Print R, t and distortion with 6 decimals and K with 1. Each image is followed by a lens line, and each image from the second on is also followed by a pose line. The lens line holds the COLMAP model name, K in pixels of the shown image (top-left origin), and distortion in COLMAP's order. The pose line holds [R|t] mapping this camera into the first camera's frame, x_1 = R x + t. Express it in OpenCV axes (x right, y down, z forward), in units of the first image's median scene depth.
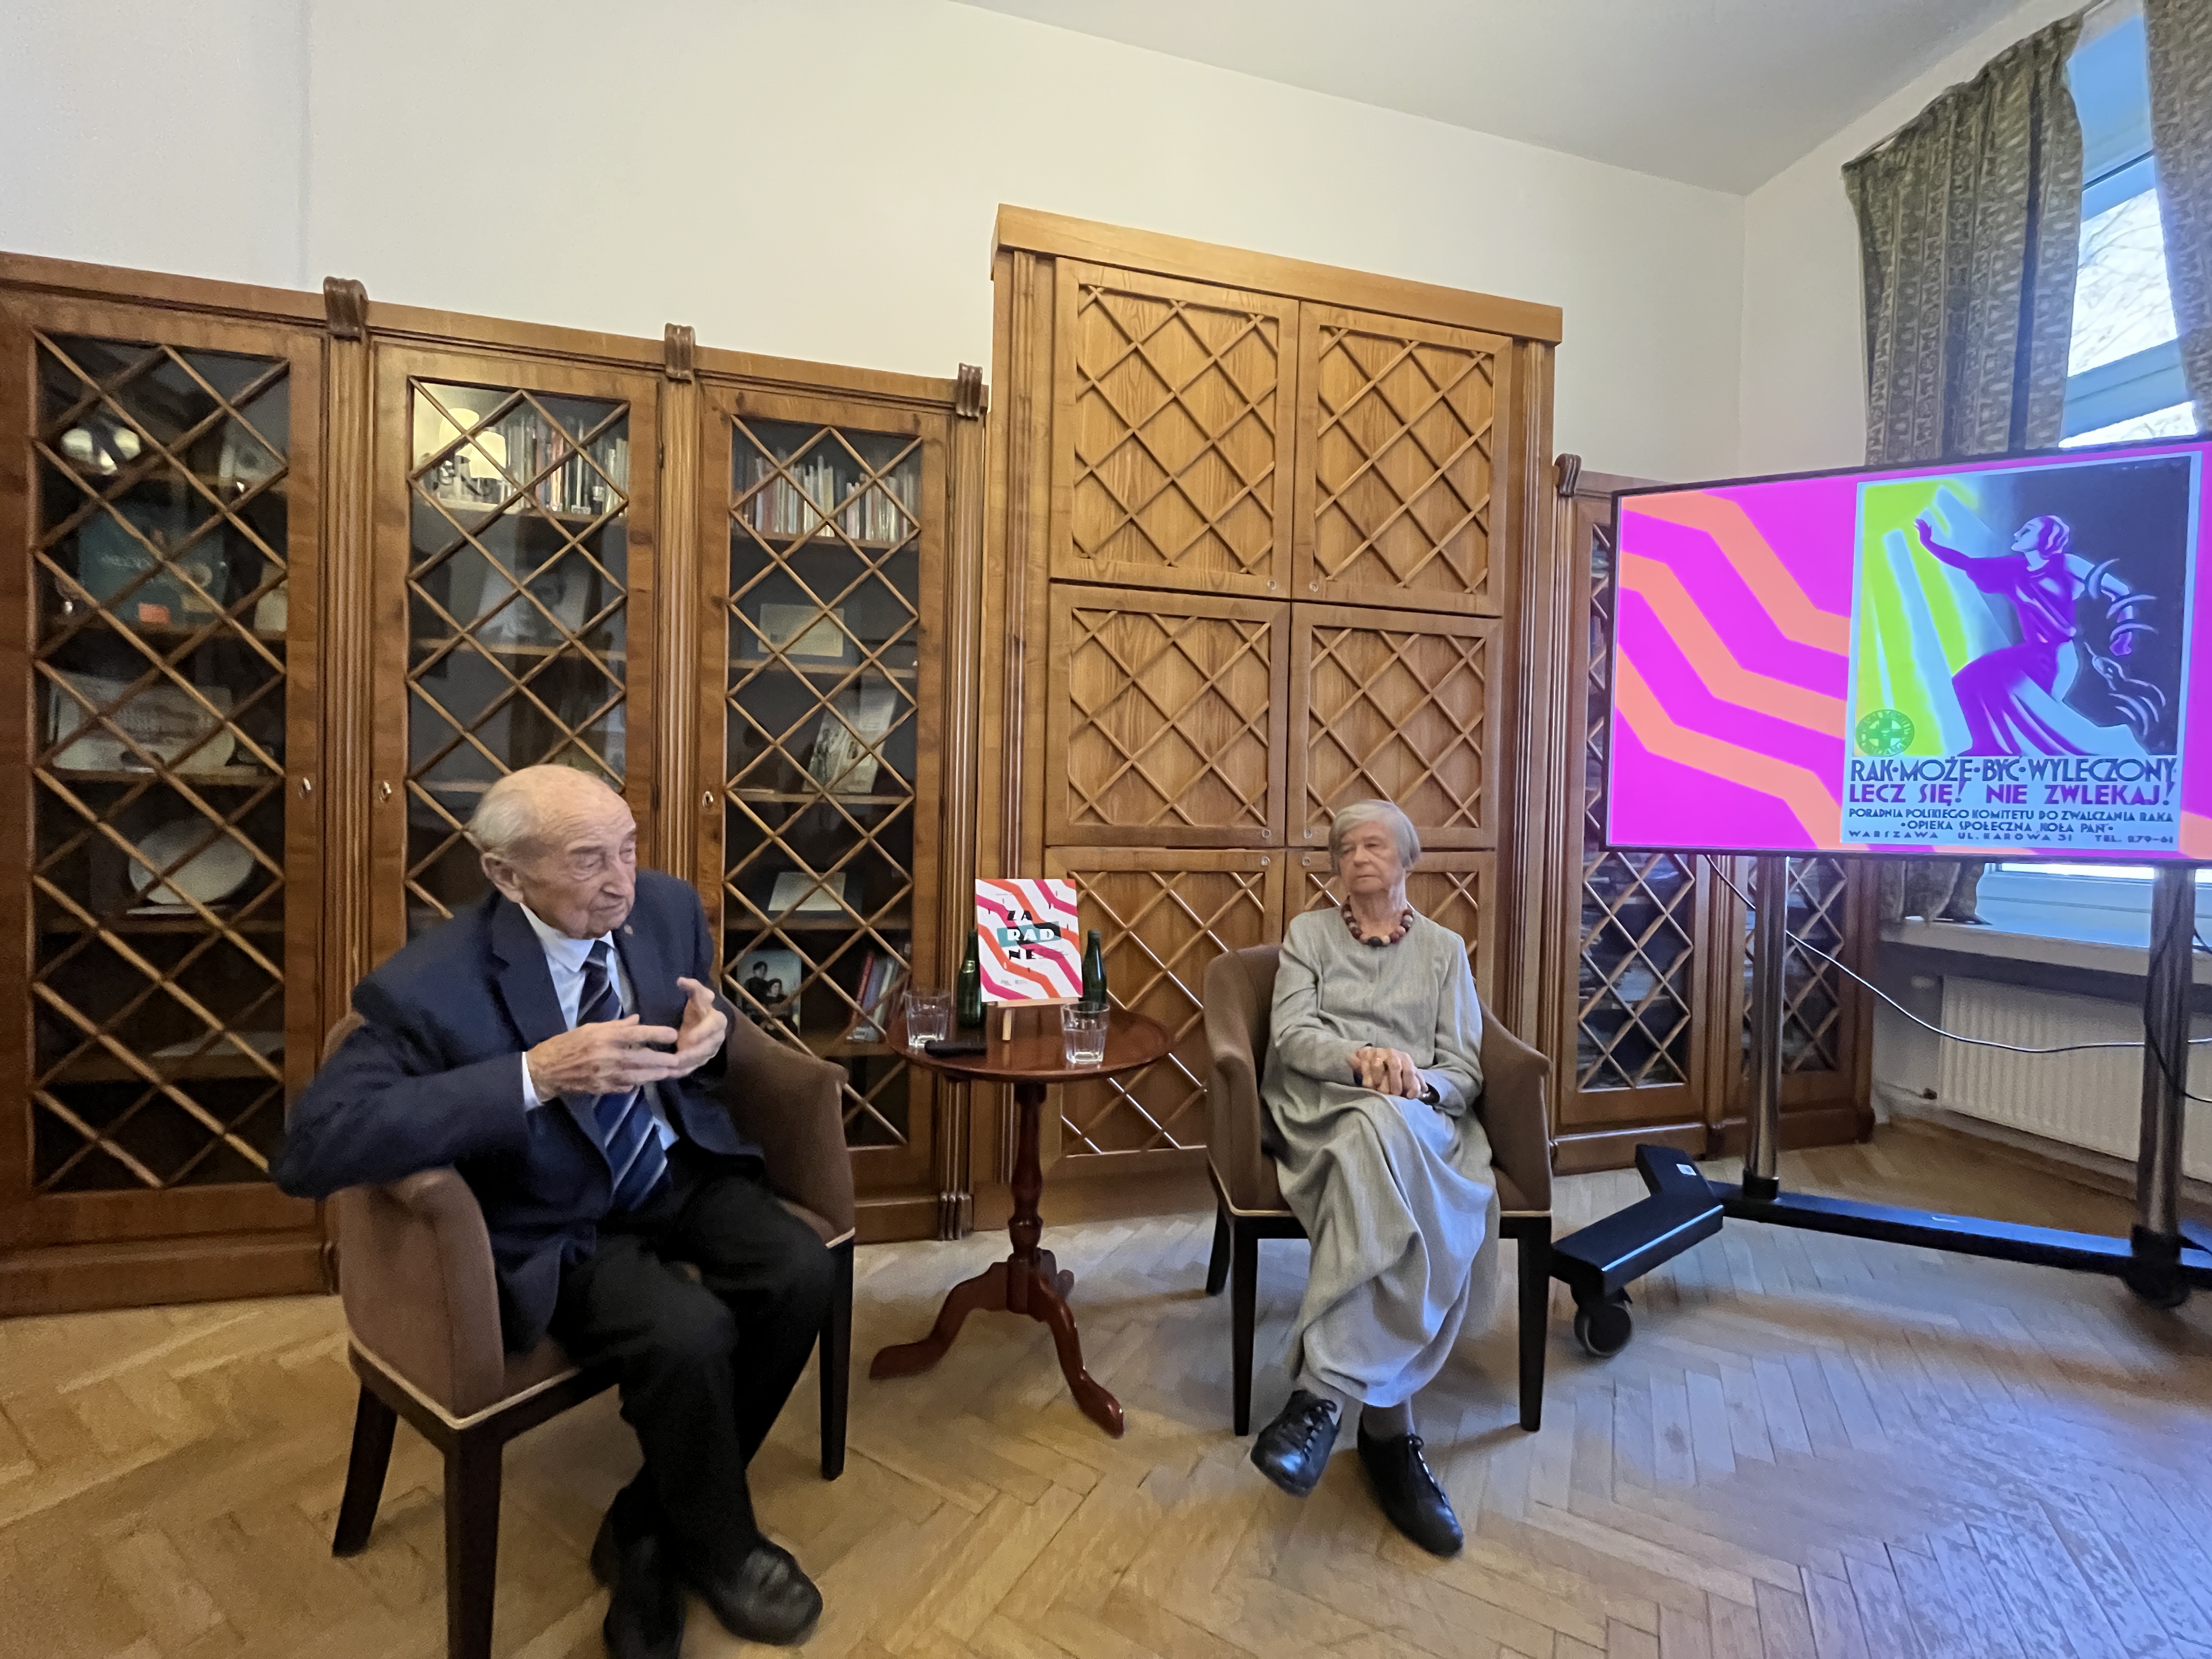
lens RADIAL K [[893.0, 0, 1112.3], [0, 893.0, 822.7], [0, 0, 1]] dist [0.000973, -0.001400]
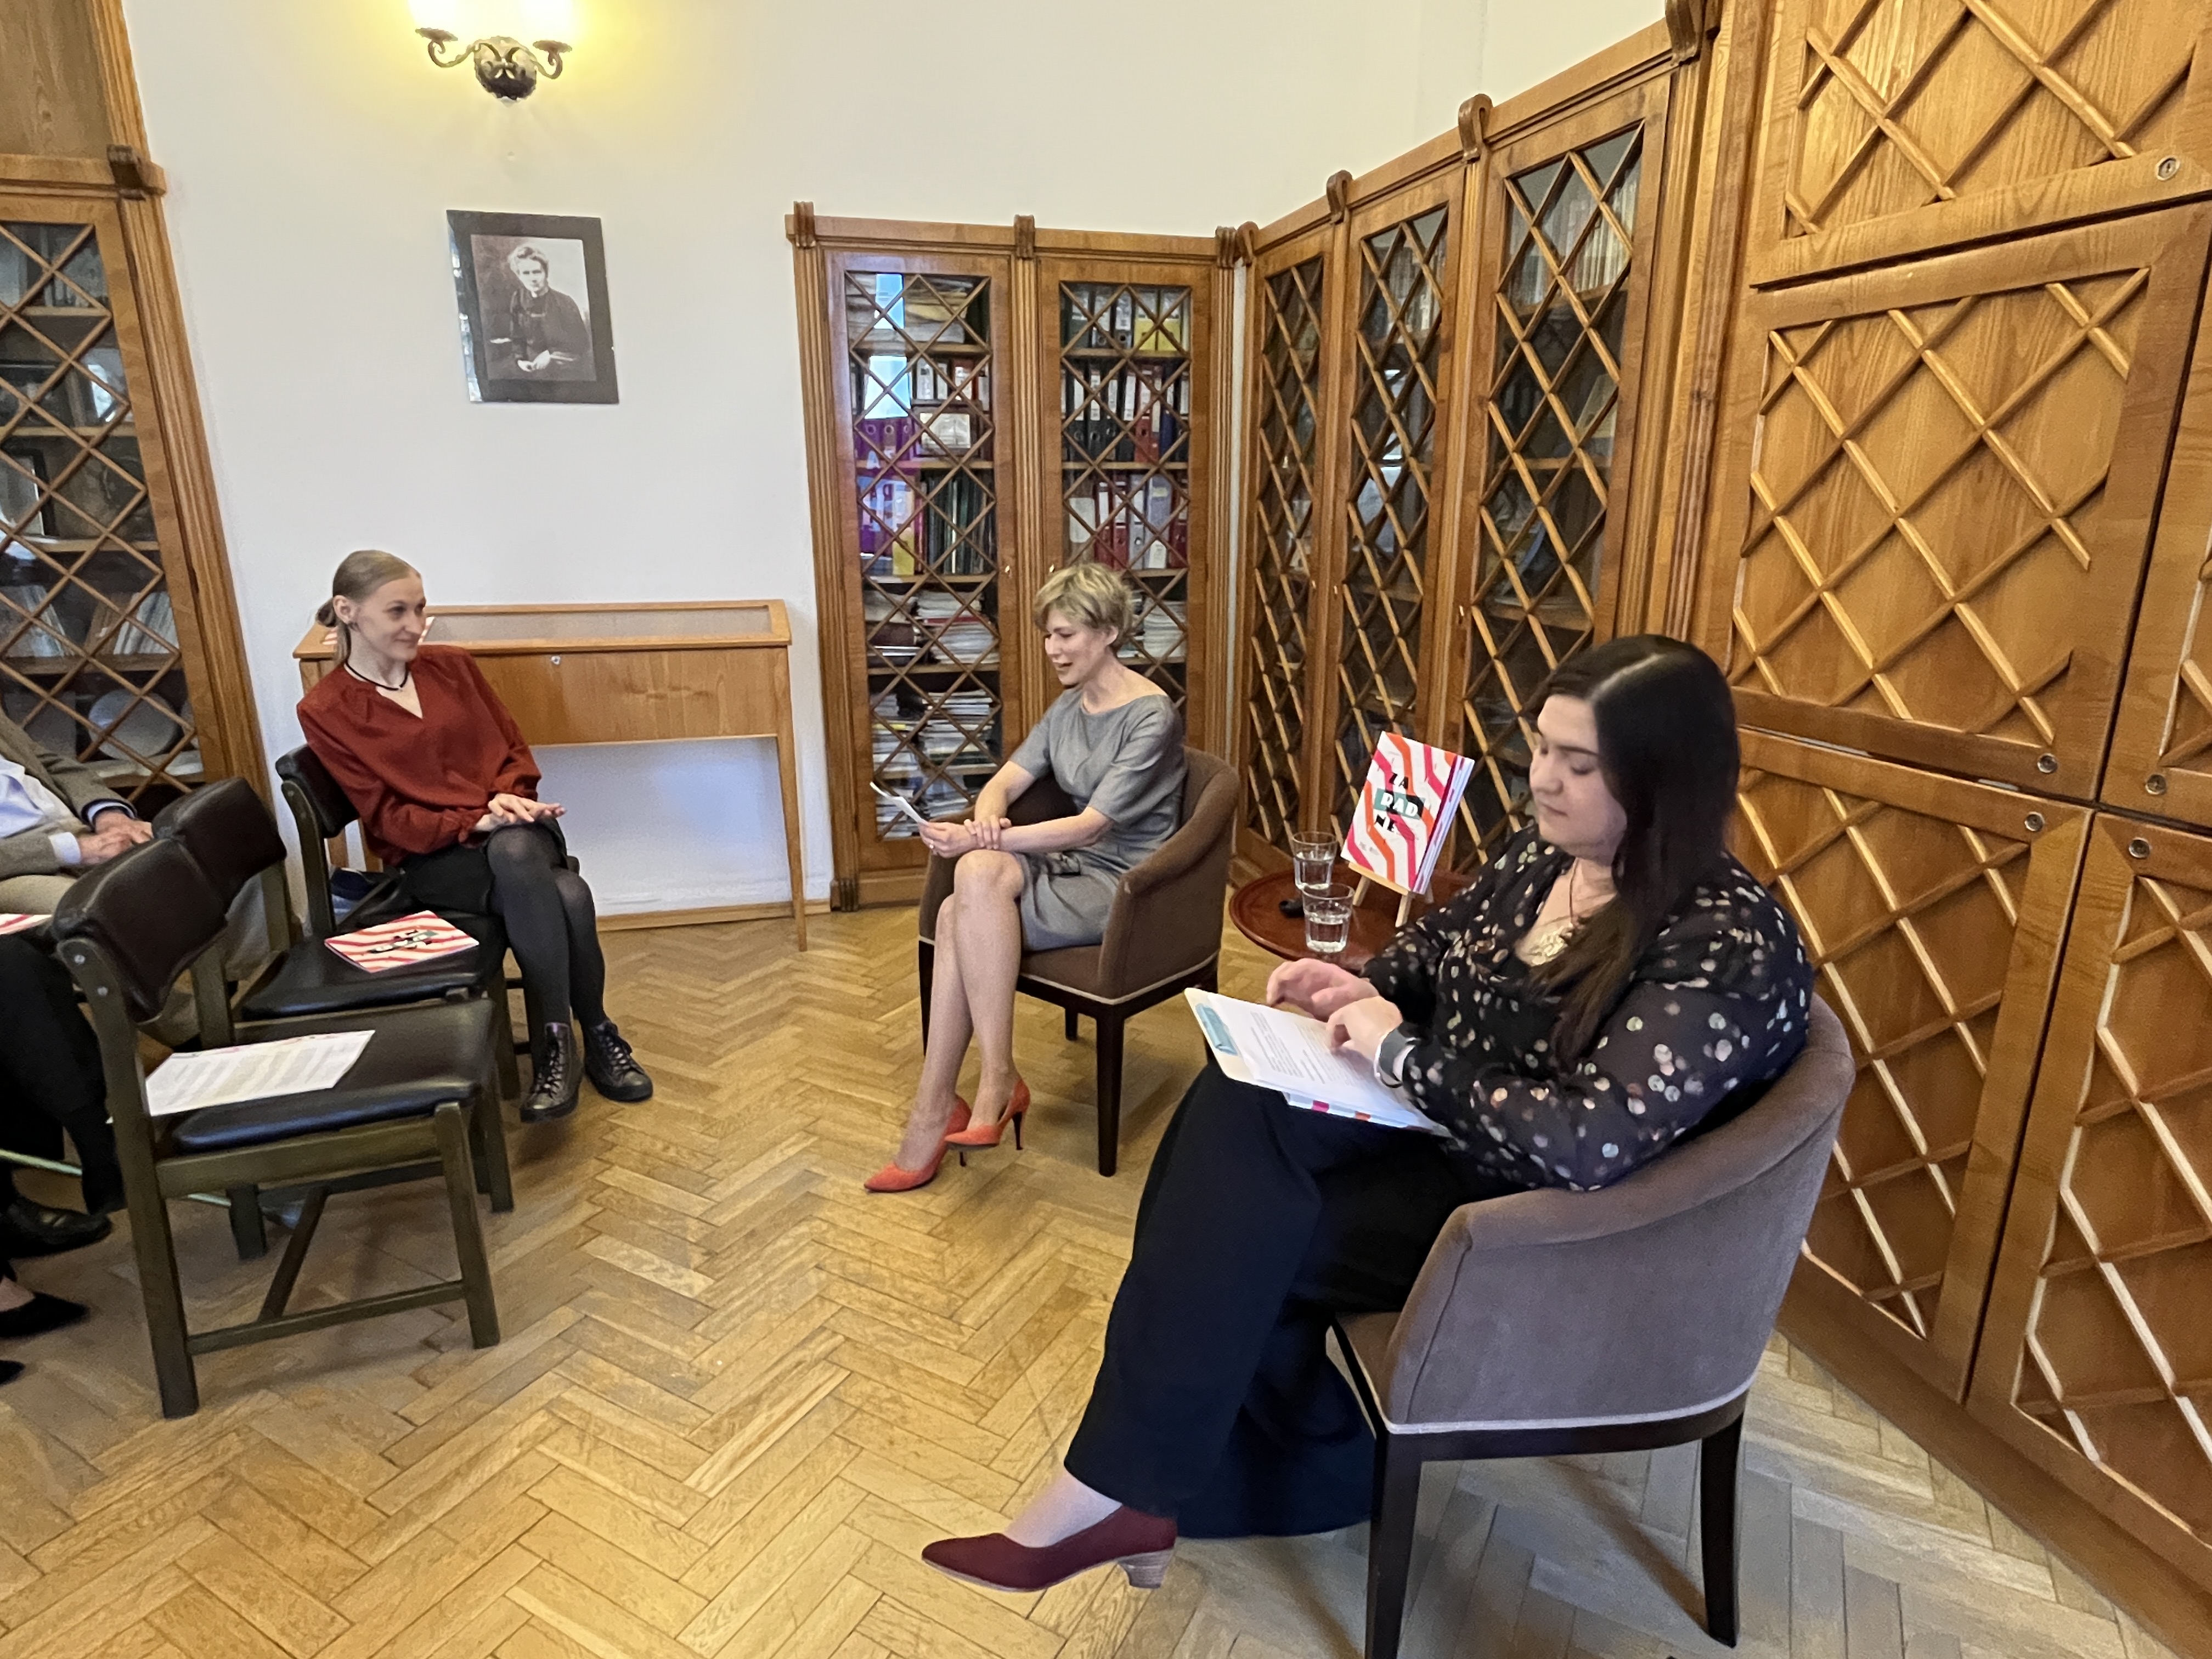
lens RADIAL K [[1219.4, 0, 1110.9], [0, 1219.4, 830.4], [0, 0, 1]] dist [0.000796, 0.000221]
pose [[0.030742, 0.241666, -0.969872, 0.846015], [-0.015560, 0.970329, 0.241287, -0.106673], [0.999406, 0.007674, 0.033590, 0.538723]]
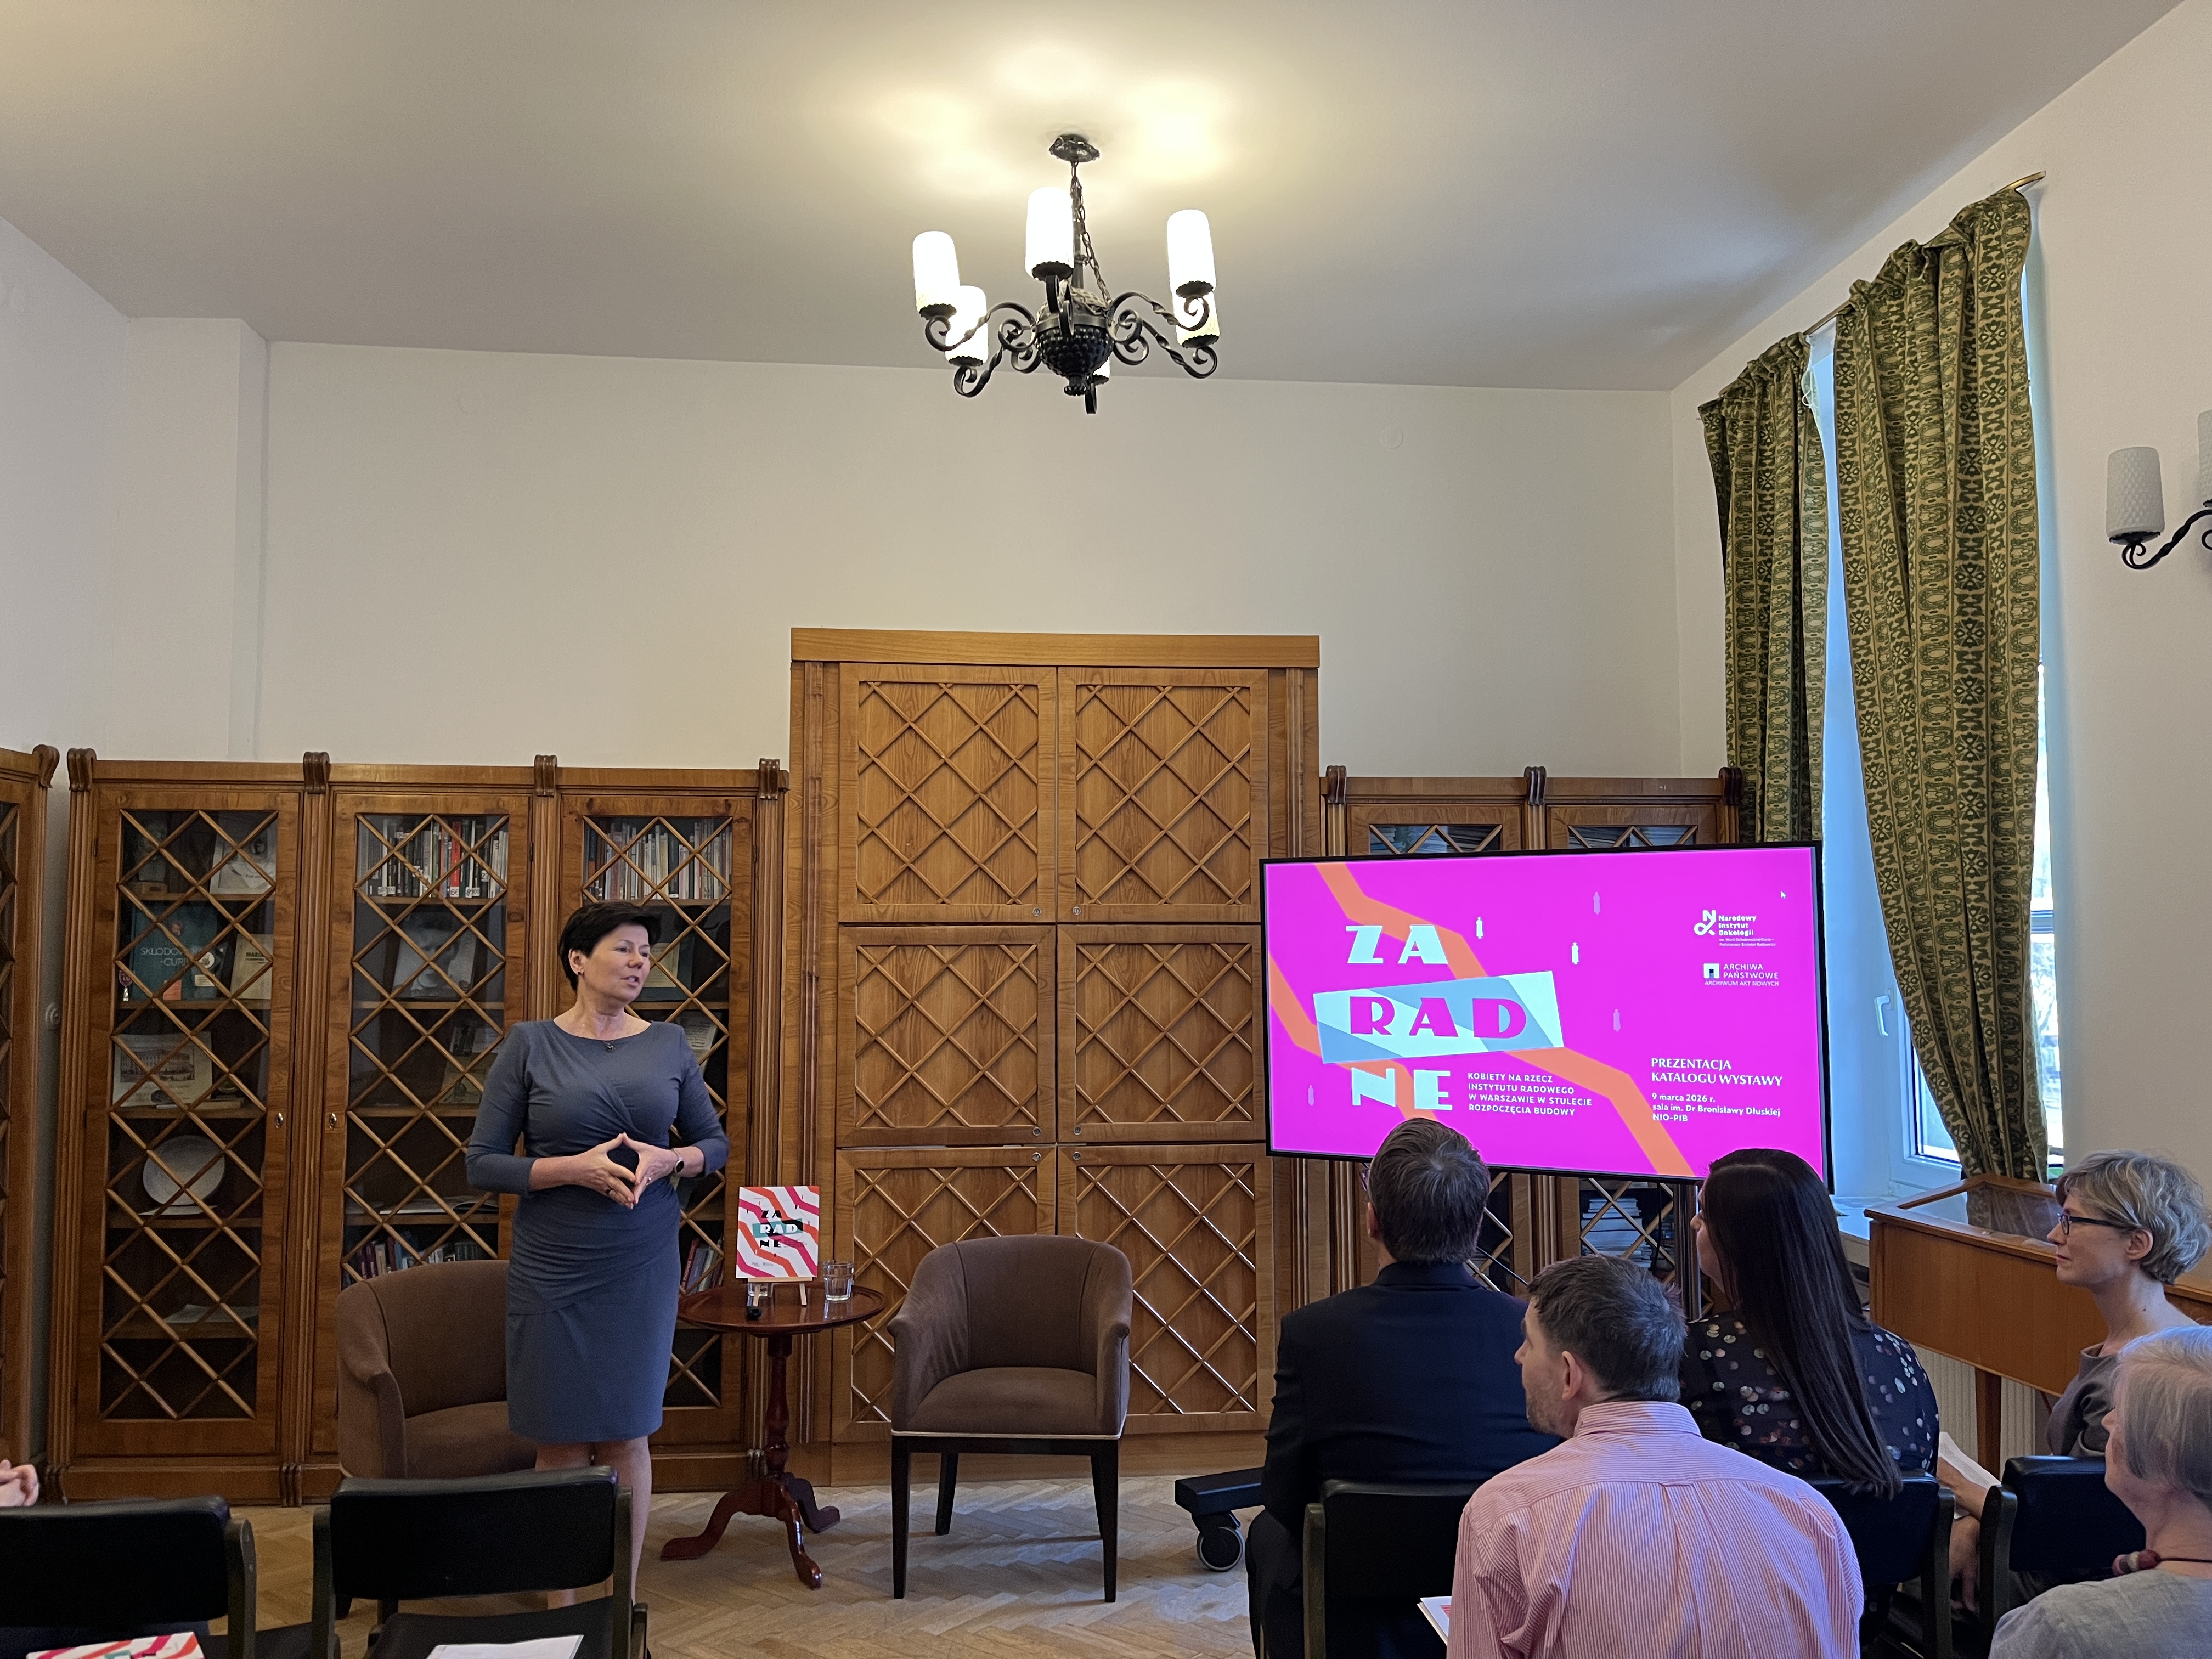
lens RADIAL K [[1625.5, 0, 1116.6], [0, 1625.5, 843.3], [0, 0, 1]] dist [0.077363, -0.094149]
pose [[0.988527, -0.032403, -0.147526, 0.639566], [0.019755, 0.996064, -0.086403, -0.185843], [0.149745, 0.082498, 0.985277, -1.136535]]
